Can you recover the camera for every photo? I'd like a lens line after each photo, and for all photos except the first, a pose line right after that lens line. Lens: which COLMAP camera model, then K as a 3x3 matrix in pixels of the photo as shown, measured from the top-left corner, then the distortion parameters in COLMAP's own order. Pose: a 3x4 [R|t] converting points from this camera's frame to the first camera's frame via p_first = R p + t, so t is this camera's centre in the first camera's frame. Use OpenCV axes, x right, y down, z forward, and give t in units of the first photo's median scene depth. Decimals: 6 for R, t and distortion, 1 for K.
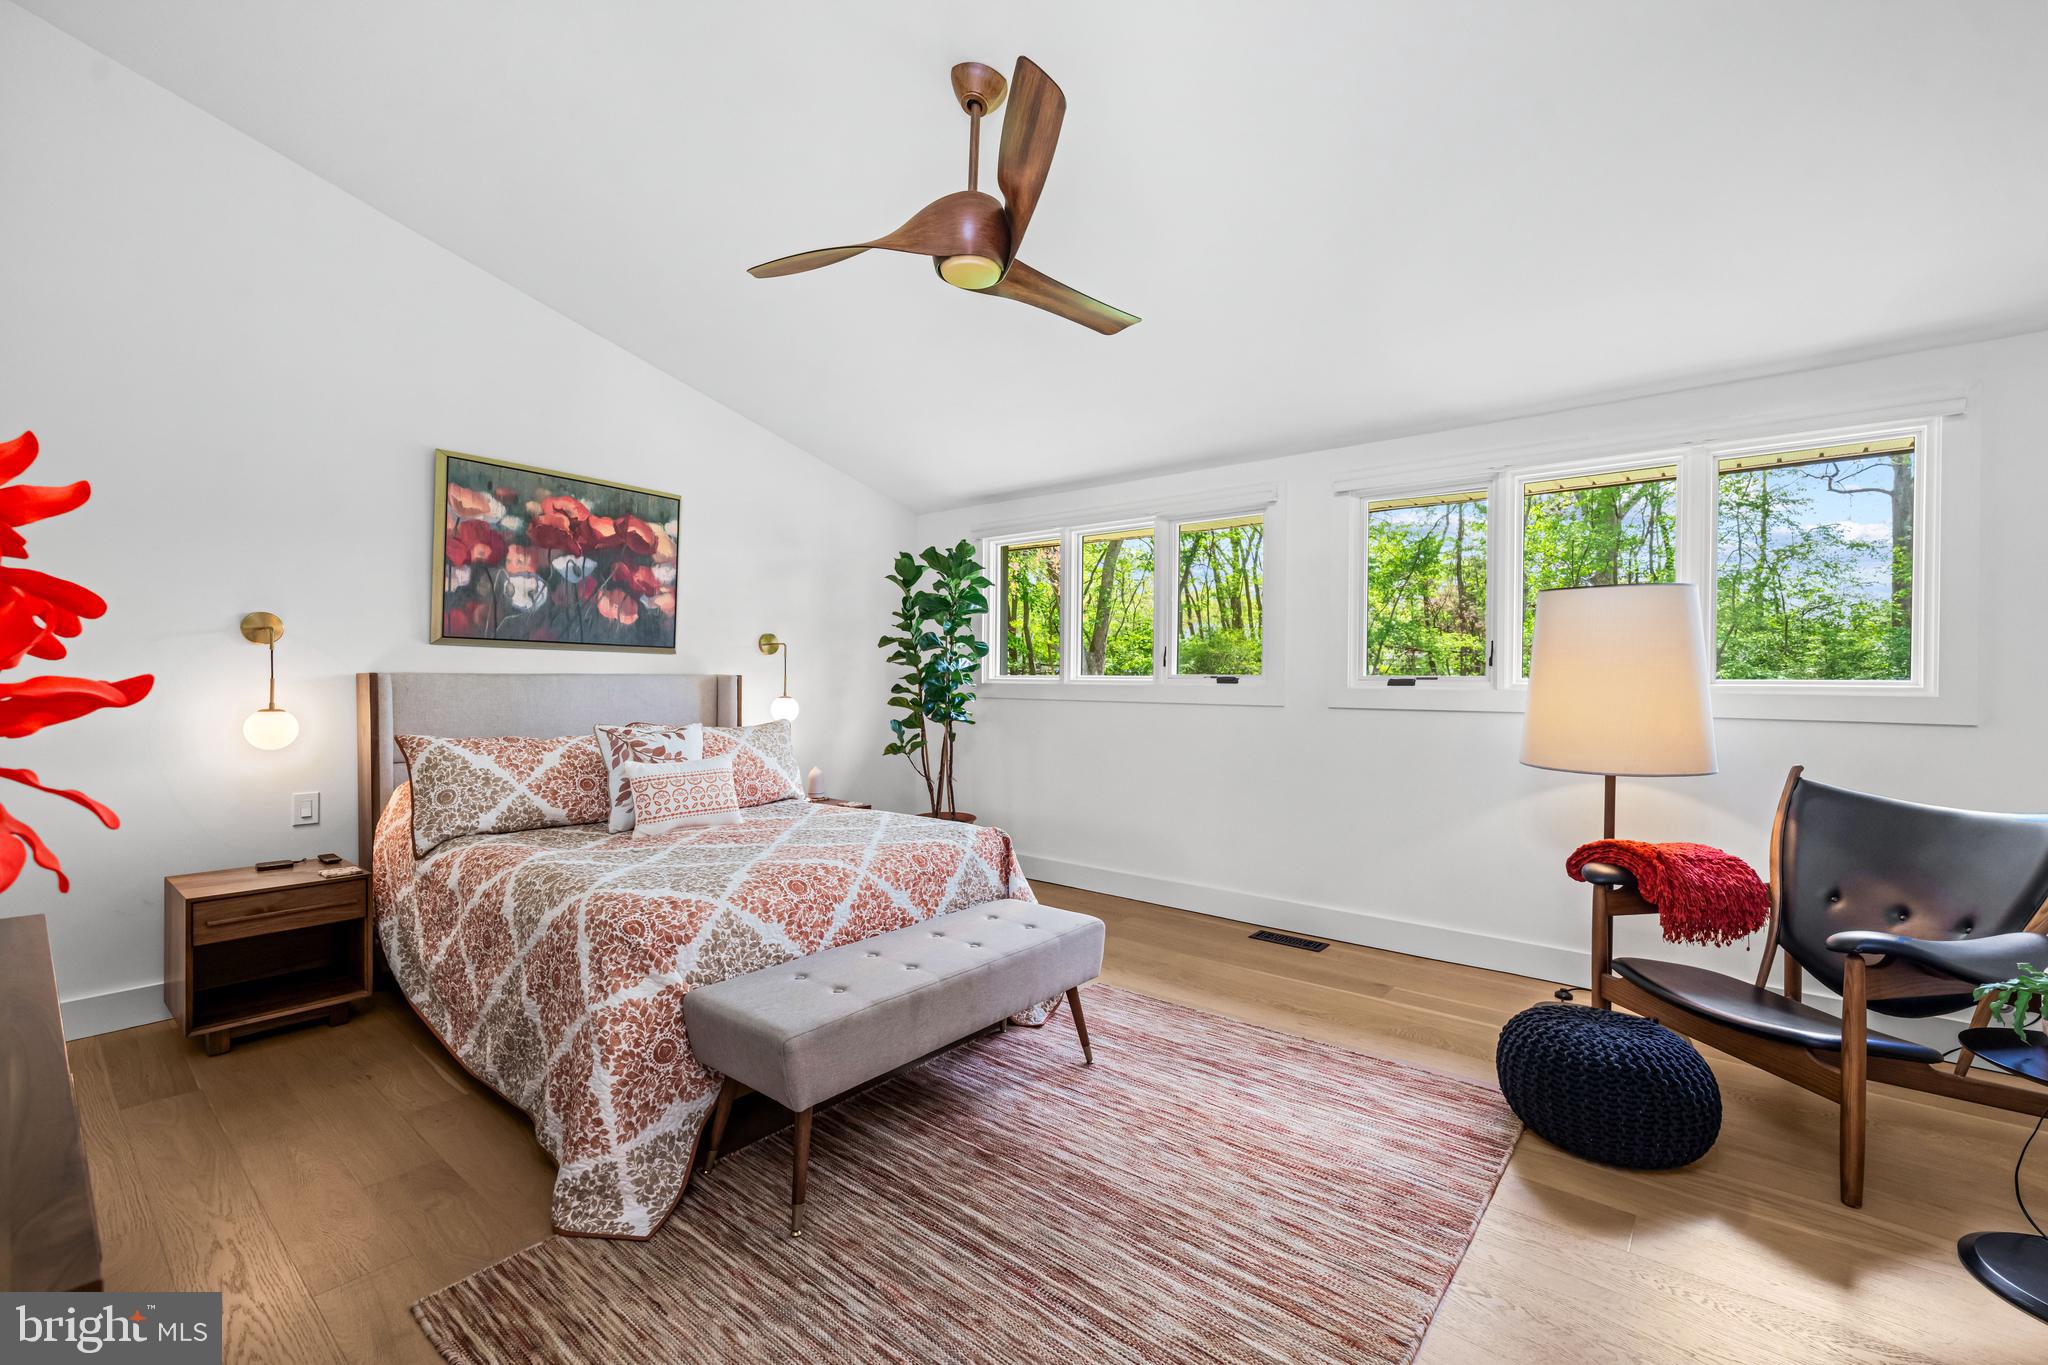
lens RADIAL K [[867.5, 0, 1022.1], [0, 867.5, 680.2], [0, 0, 1]] dist [0.000559, 0.000776]
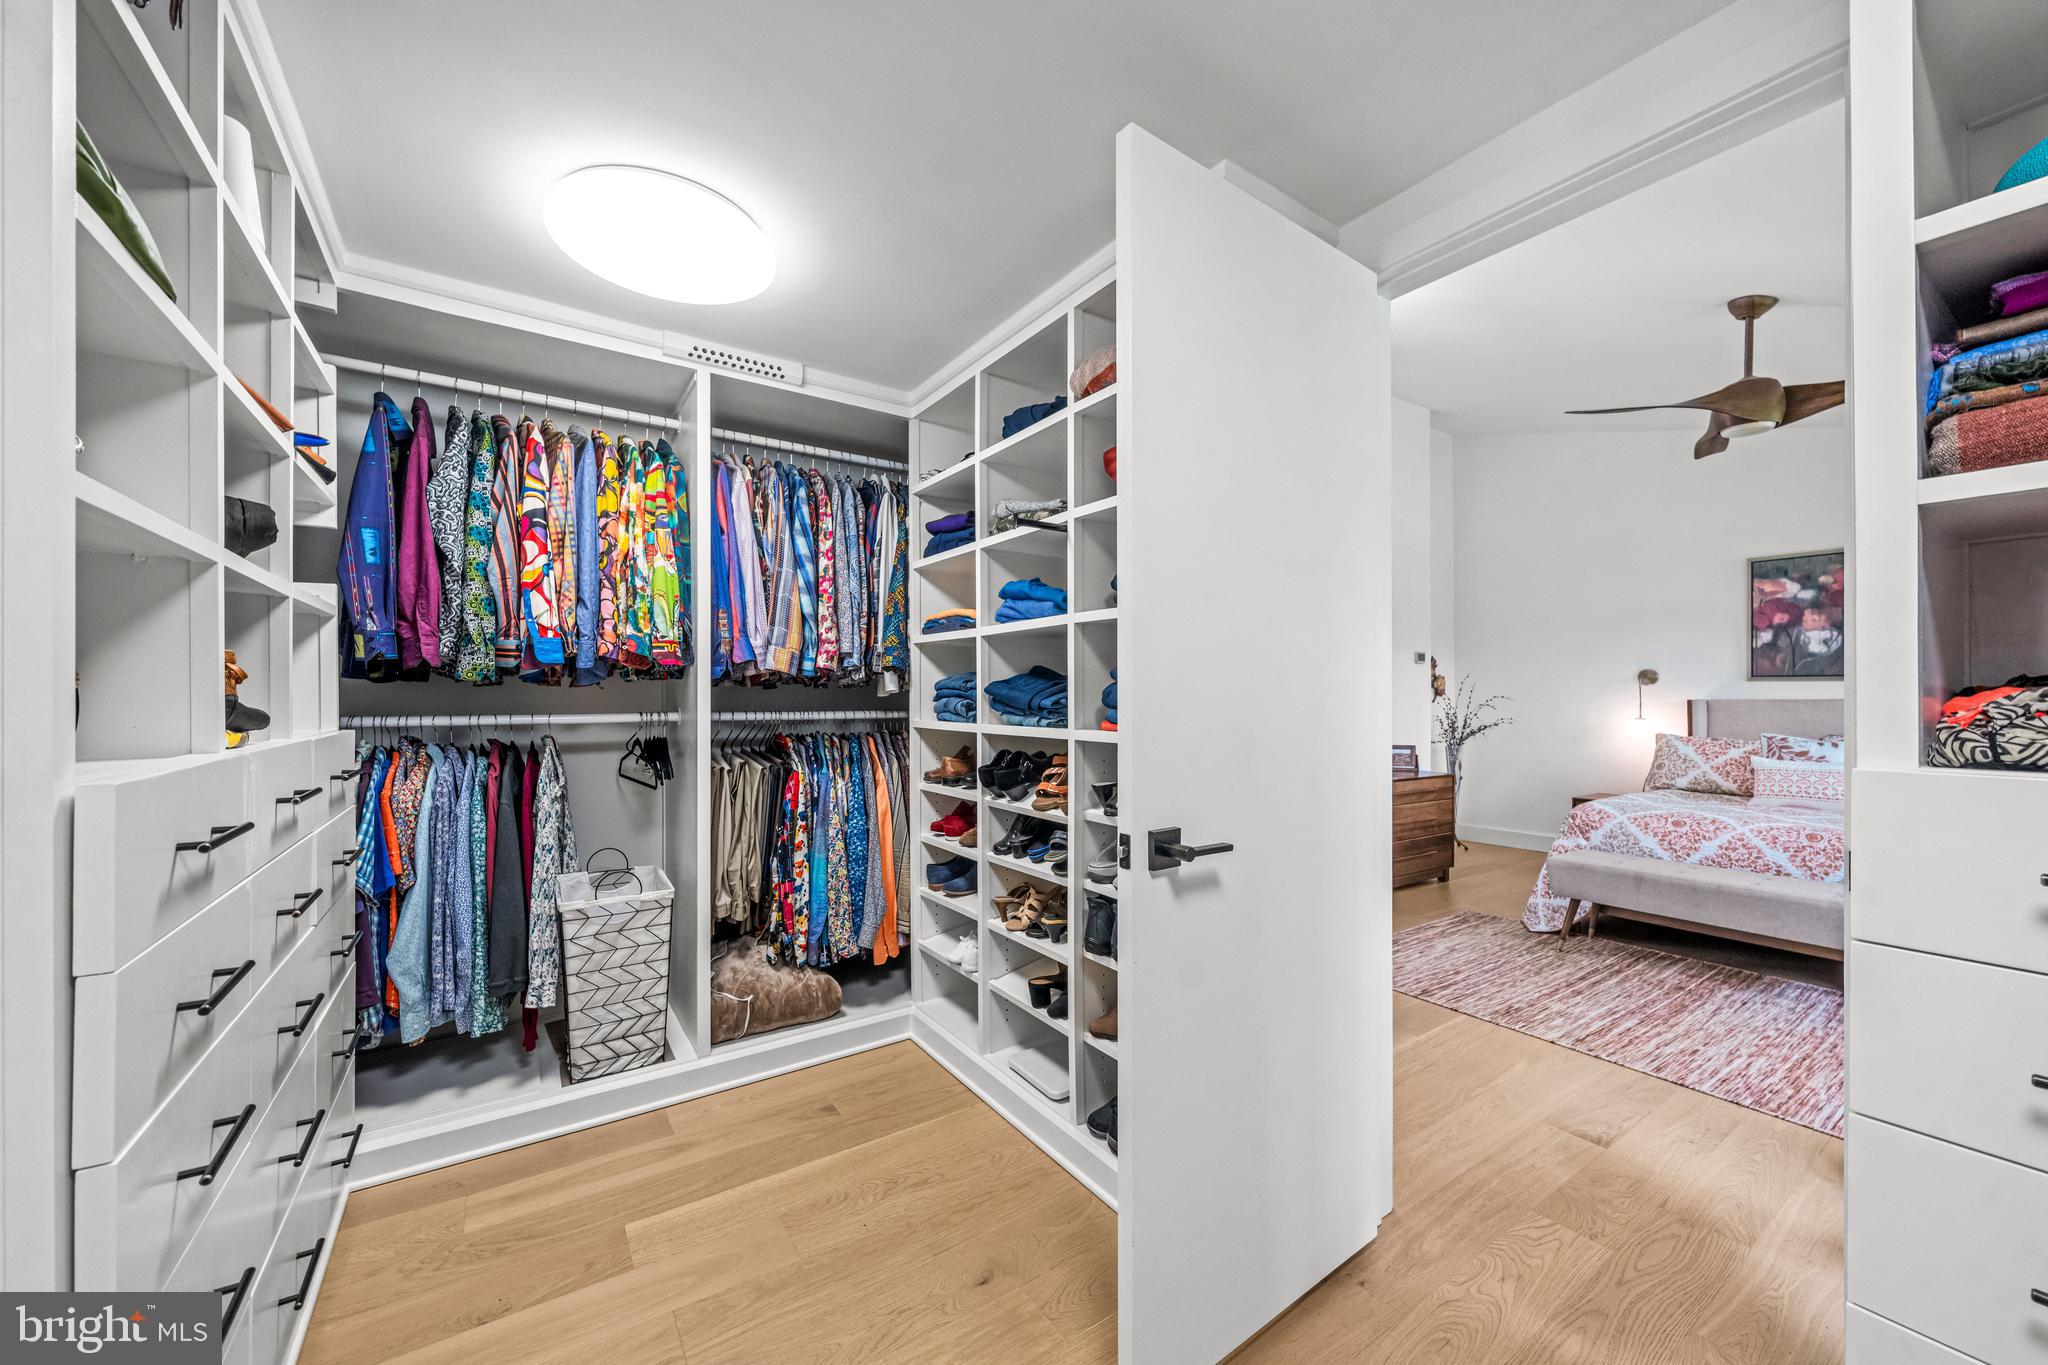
lens RADIAL K [[739.1, 0, 1031.7], [0, 739.1, 694.2], [0, 0, 1]] dist [-0.003173, 0.000782]
pose [[-0.280940, -0.011313, -0.959659, 0.979854], [-0.003236, 0.999936, -0.010840, 0.001440], [0.959720, 0.000060, -0.280958, 0.117859]]
